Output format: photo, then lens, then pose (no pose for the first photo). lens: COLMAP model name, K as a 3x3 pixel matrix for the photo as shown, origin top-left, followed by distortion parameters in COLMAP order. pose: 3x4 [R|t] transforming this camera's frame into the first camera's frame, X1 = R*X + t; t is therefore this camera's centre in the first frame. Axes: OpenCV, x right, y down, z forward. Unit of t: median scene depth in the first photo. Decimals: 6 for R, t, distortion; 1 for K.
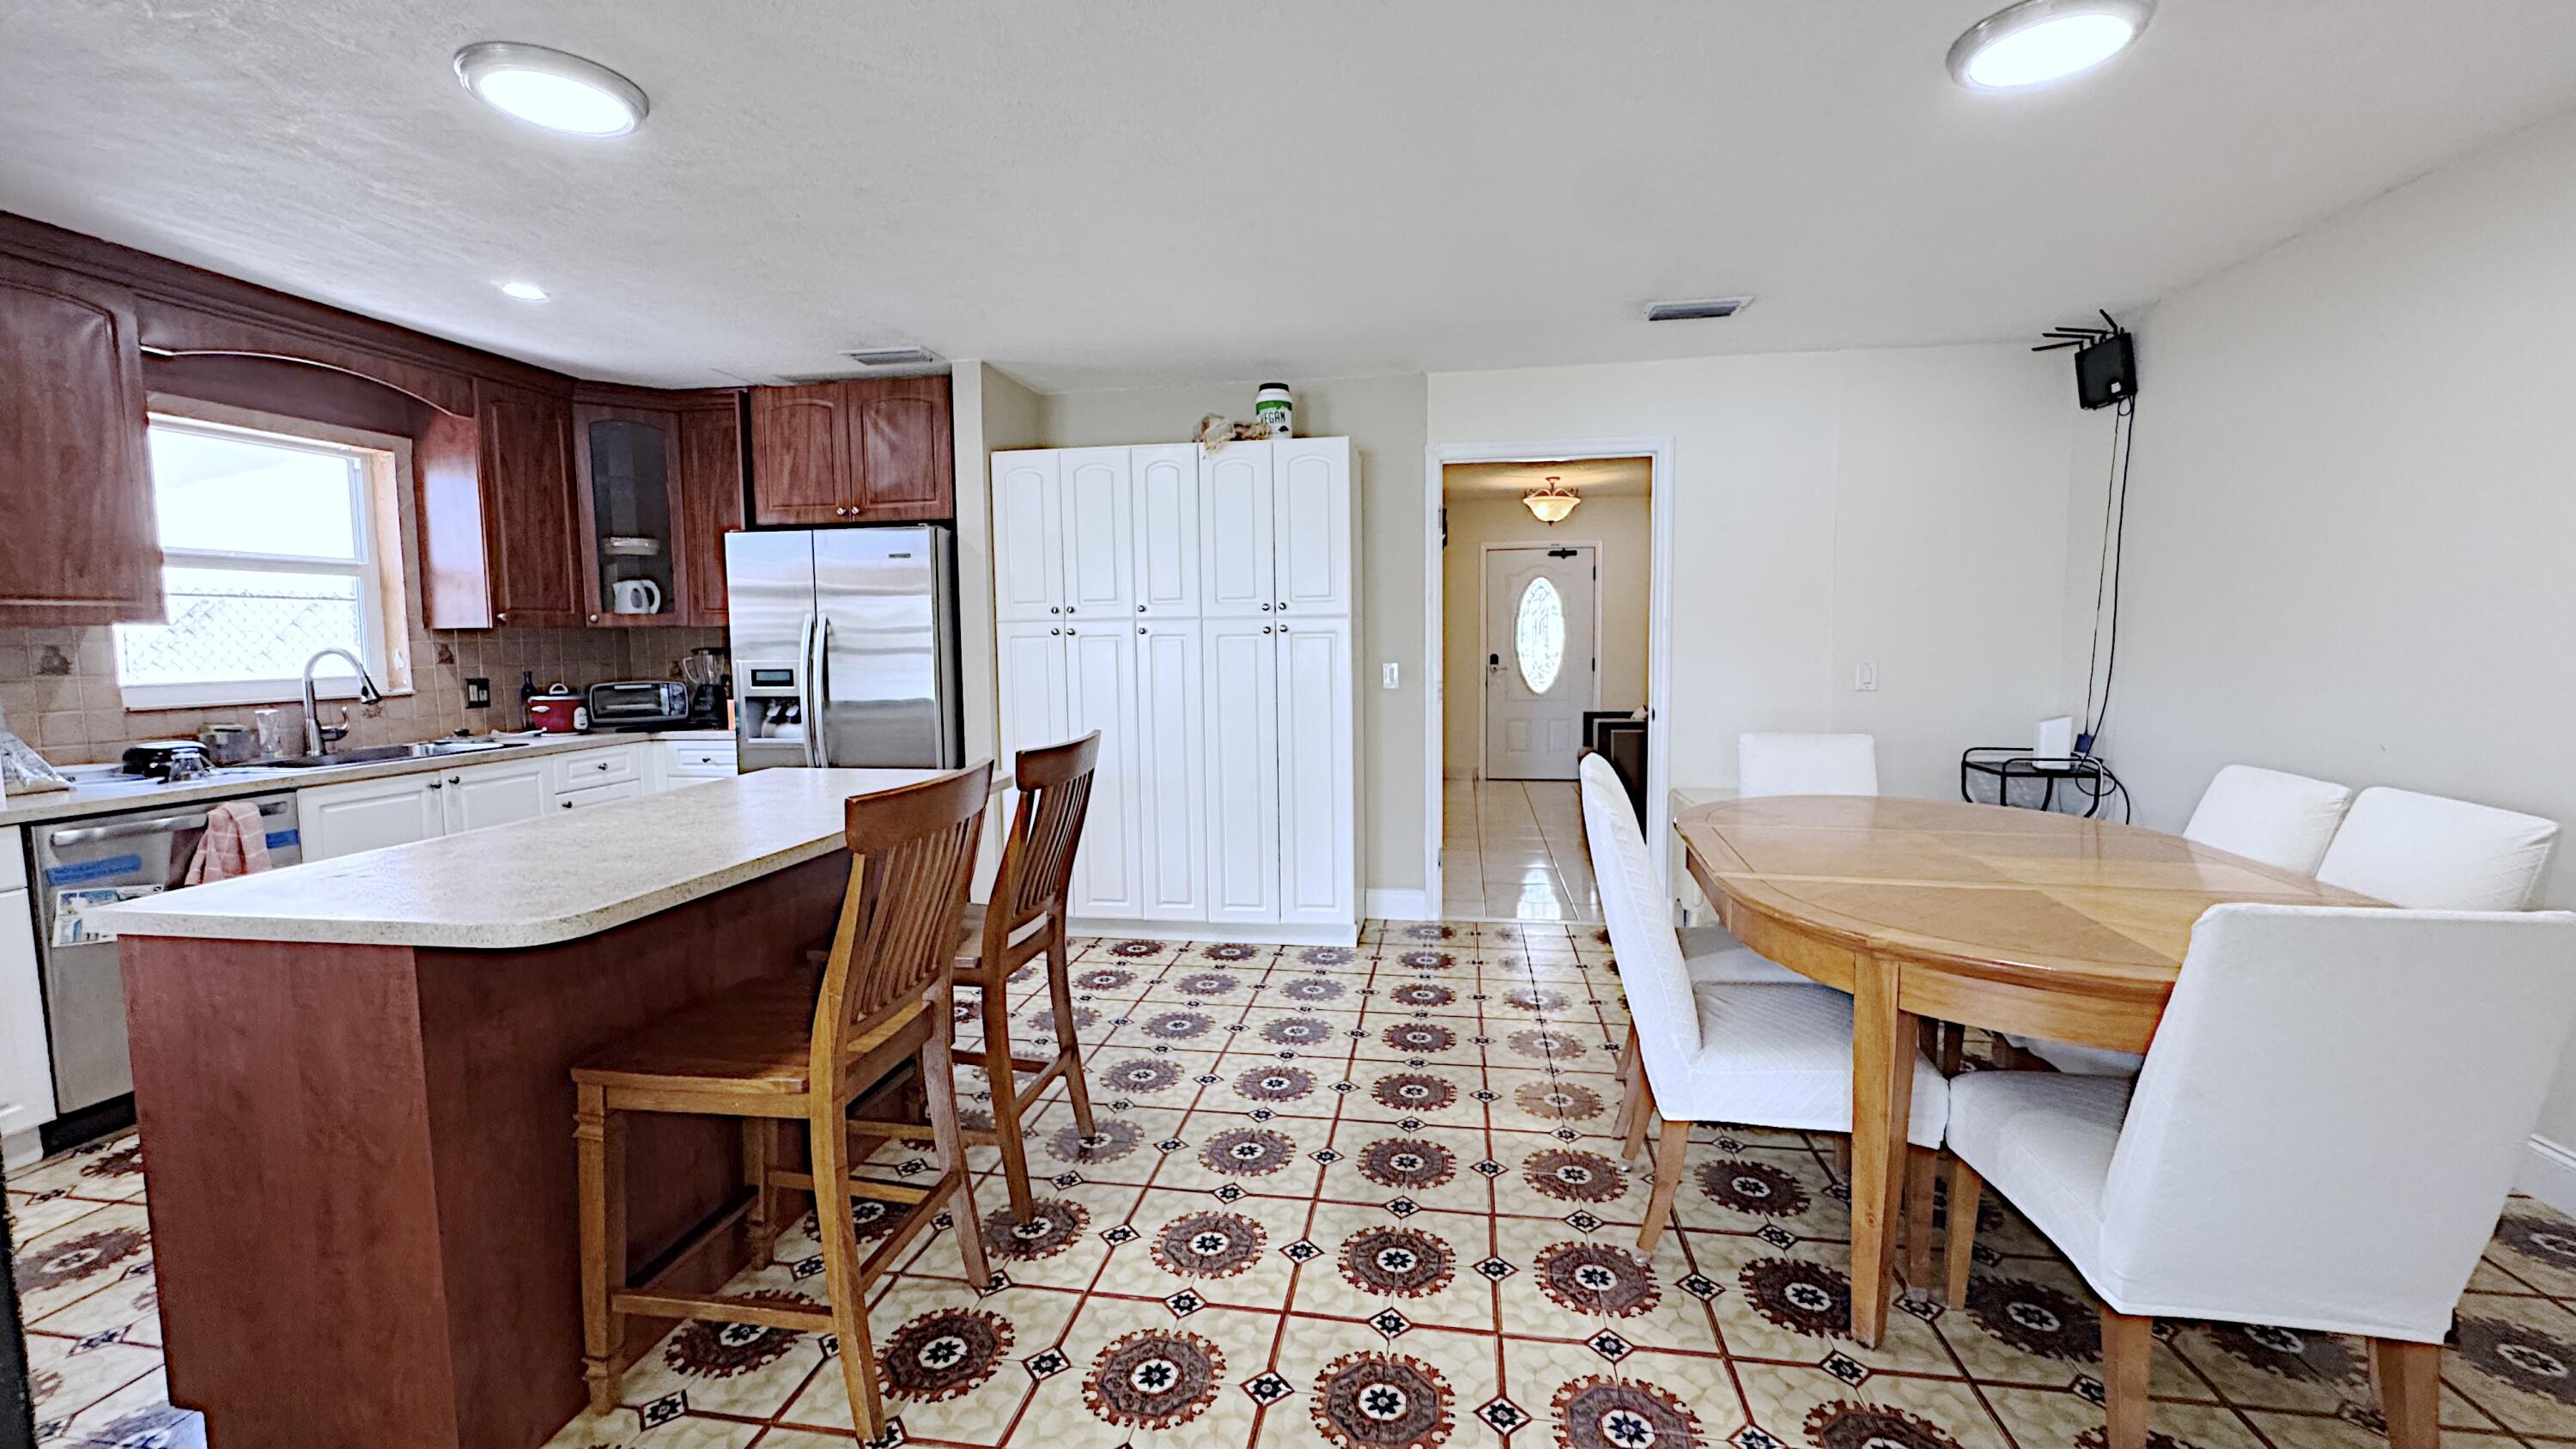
lens RADIAL K [[1032.2, 0, 1293.0], [0, 1032.2, 720.2], [0, 0, 1]] dist [-0.001278, -0.000133]
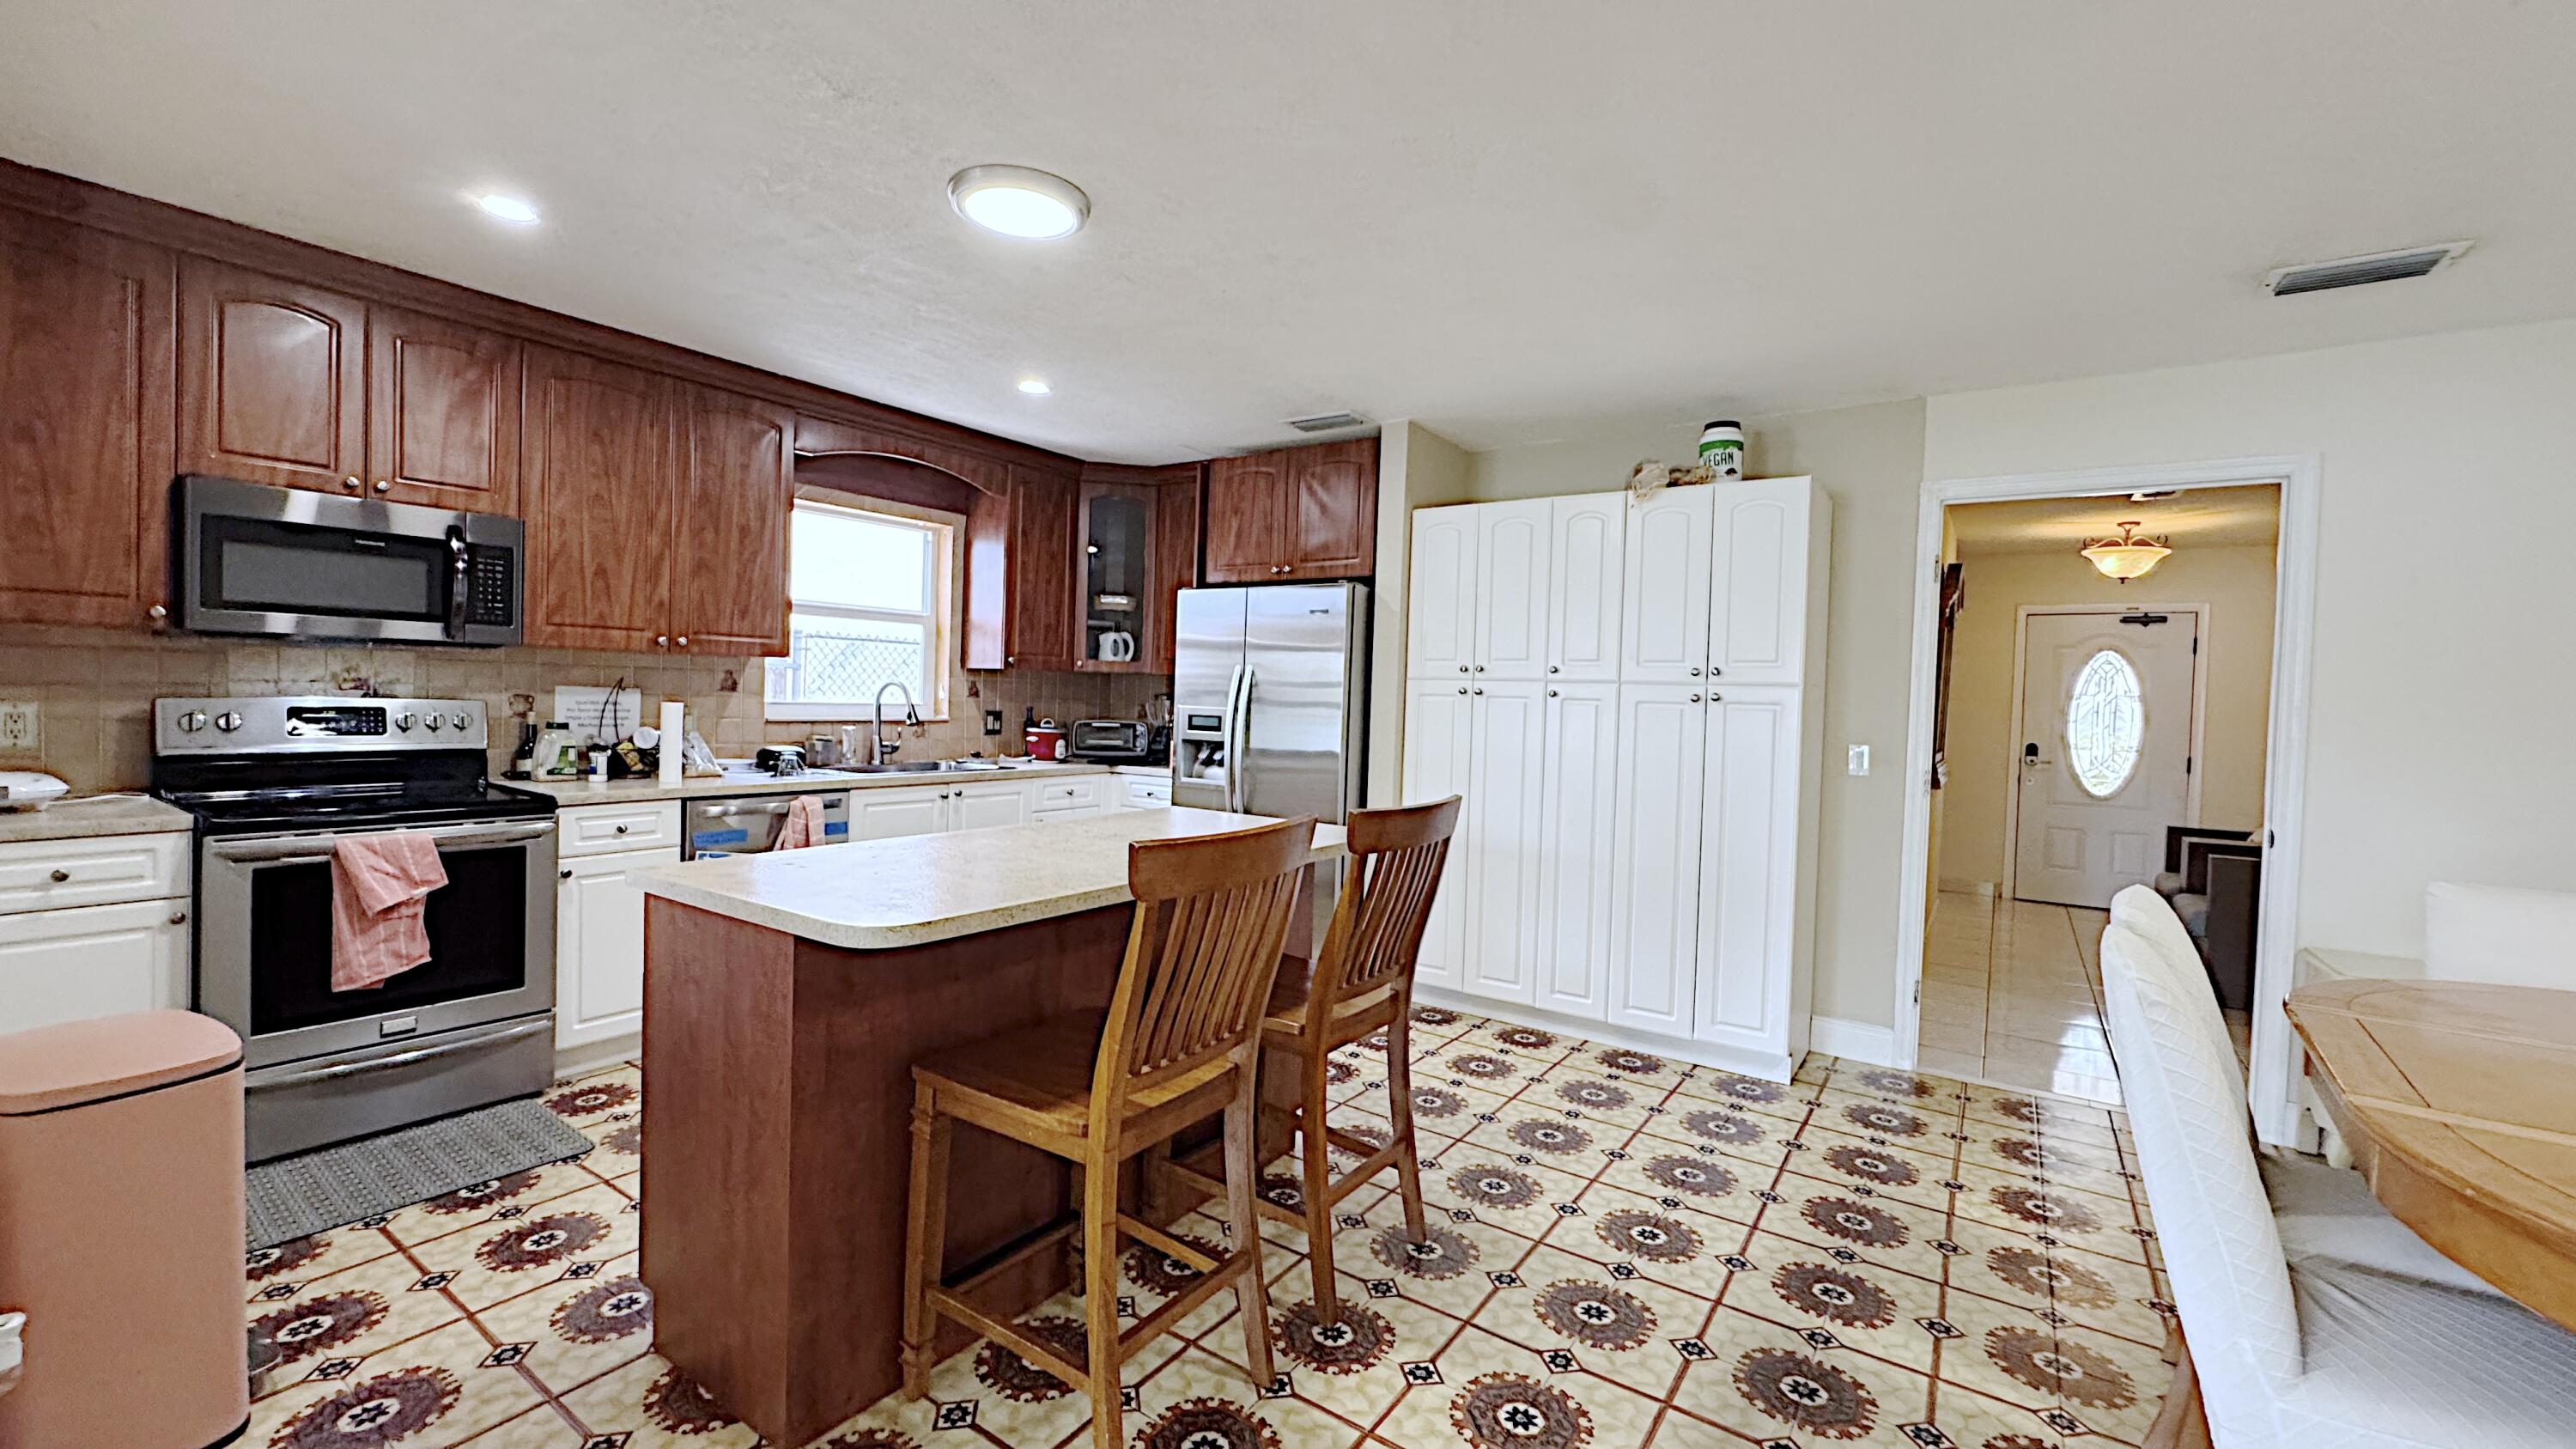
lens RADIAL K [[1032.2, 0, 1292.1], [0, 1032.2, 720.9], [0, 0, 1]] dist [-0.001278, -0.000133]
pose [[0.901285, 0.051850, -0.430113, 0.048248], [-0.078283, 0.995961, -0.043977, -0.003218], [0.426095, 0.073306, 0.901703, 0.072911]]
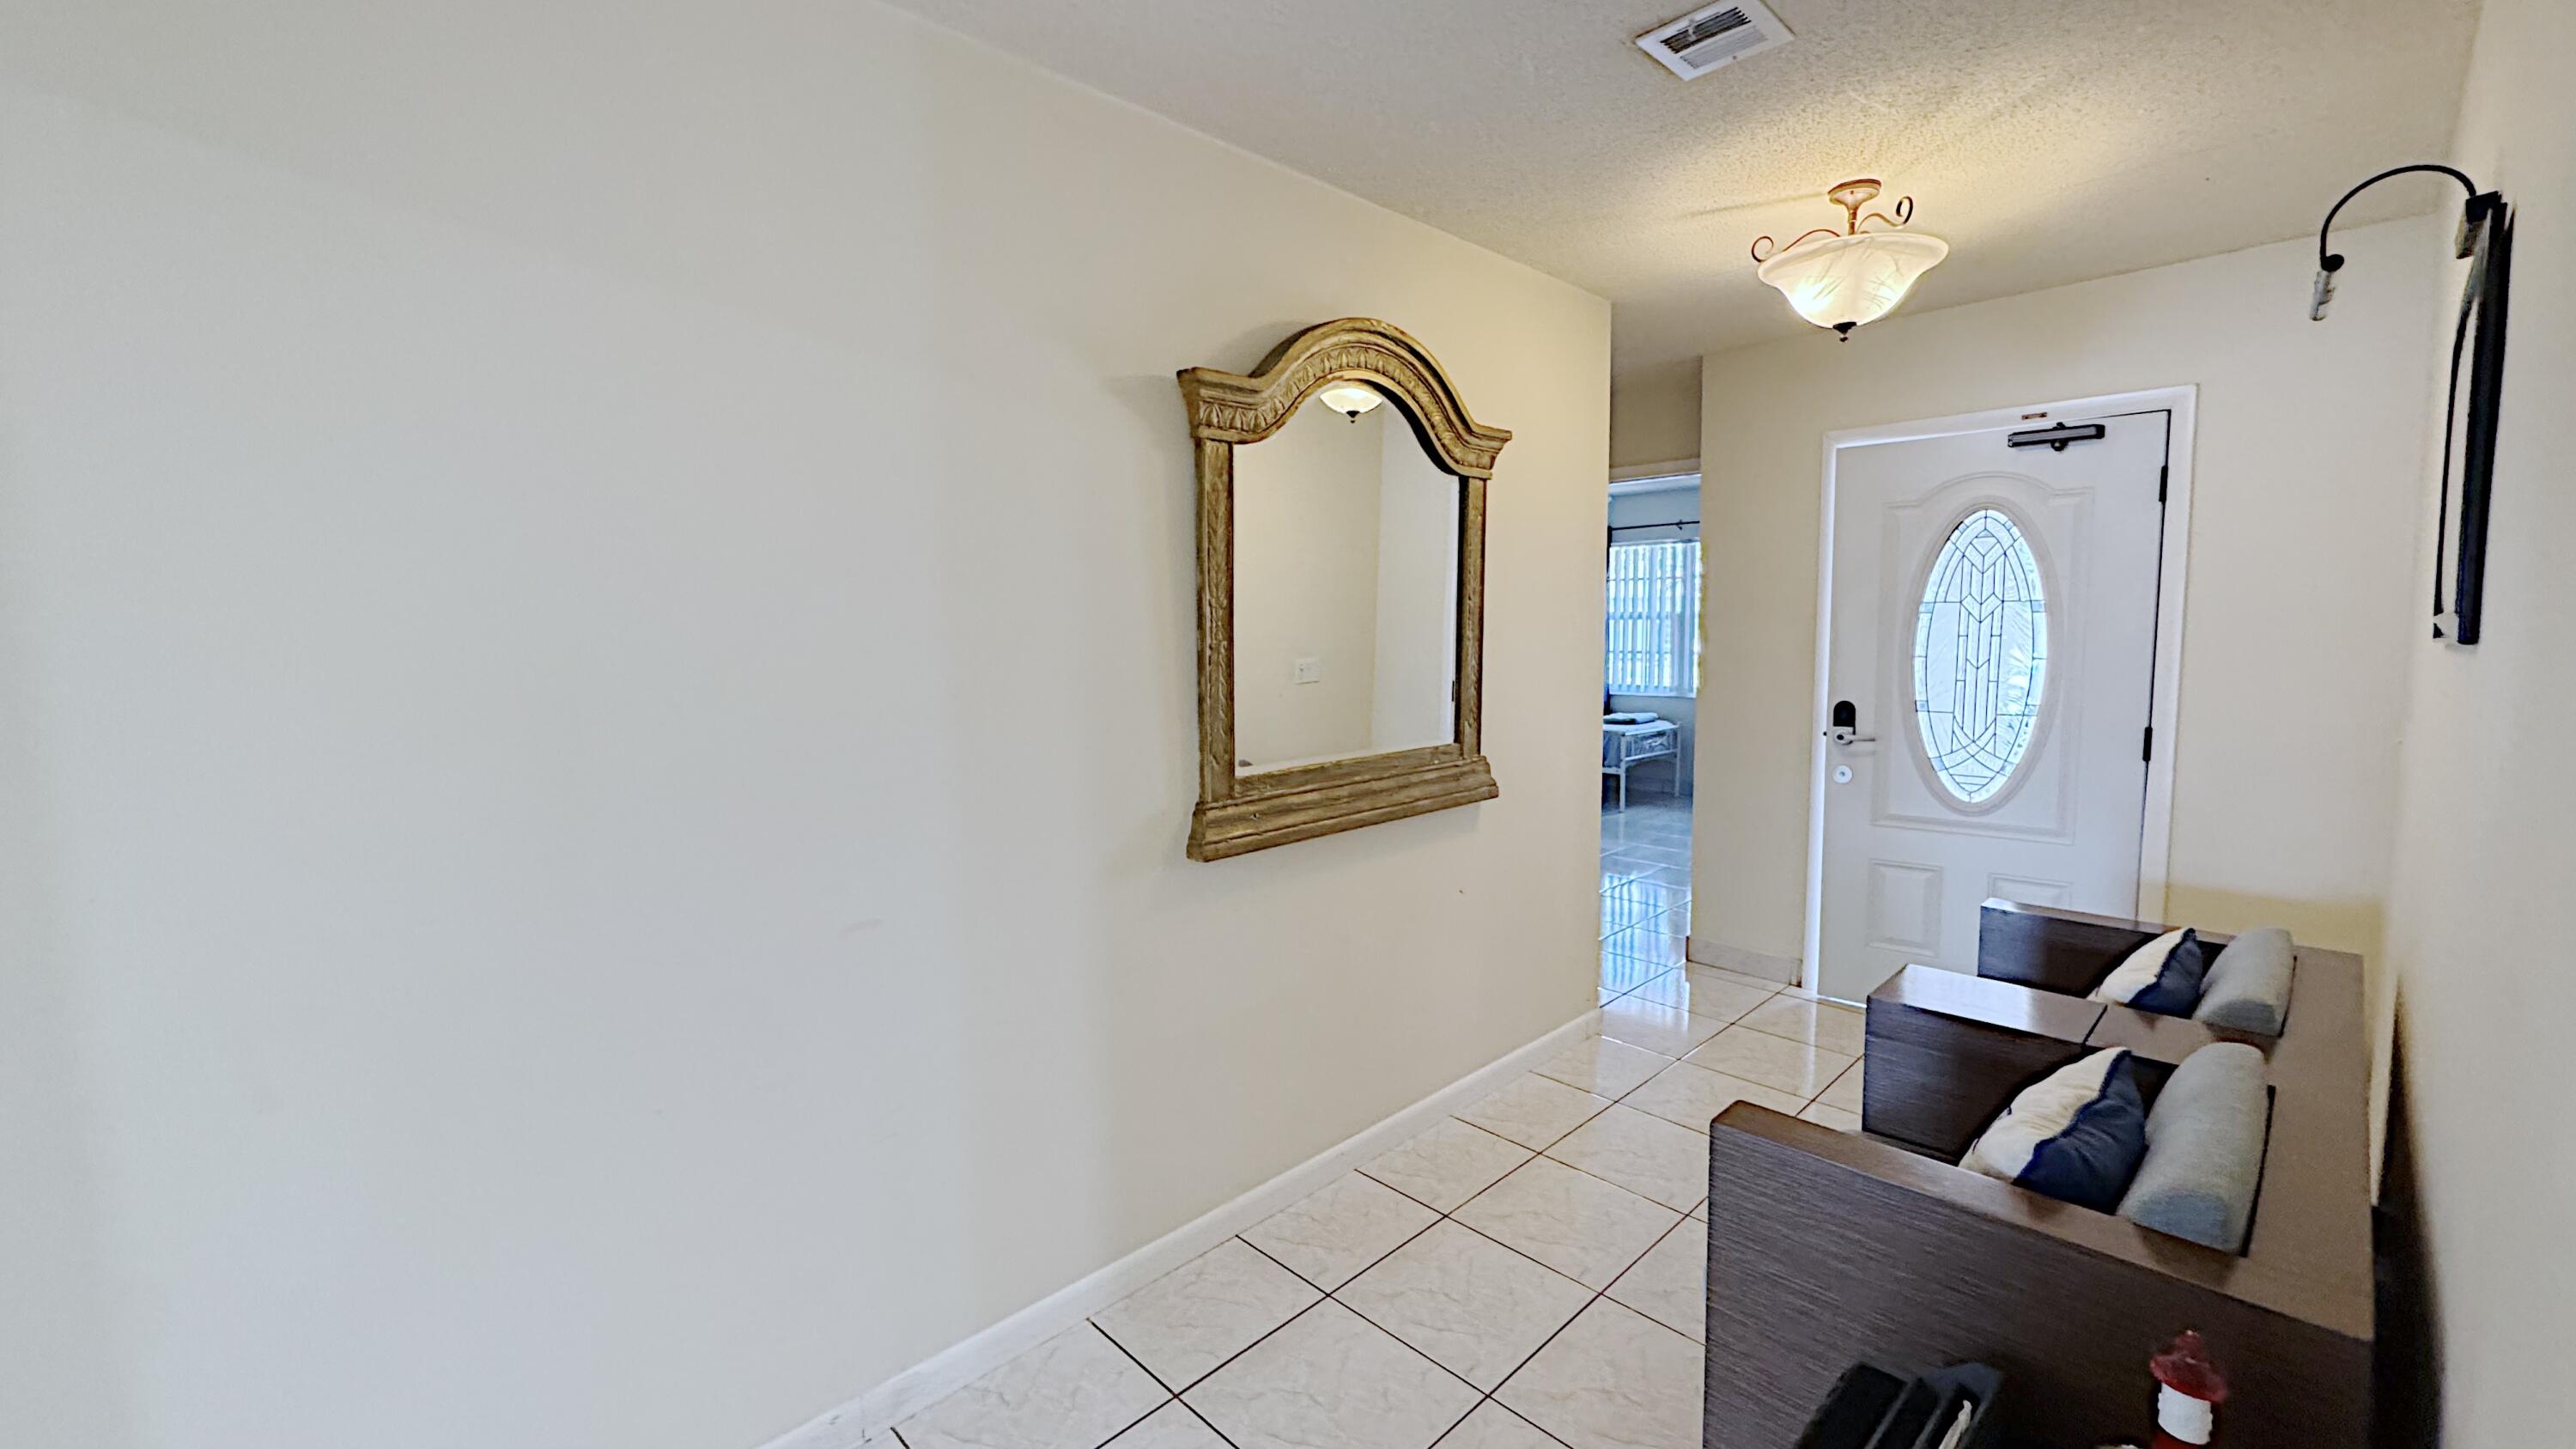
lens RADIAL K [[1032.2, 0, 1279.7], [0, 1032.2, 724.8], [0, 0, 1]] dist [-0.001278, -0.000133]
pose [[0.800542, 0.057764, -0.596486, 0.613080], [-0.049622, 0.998315, 0.030079, -0.131094], [0.597218, 0.005519, 0.802060, 1.251289]]
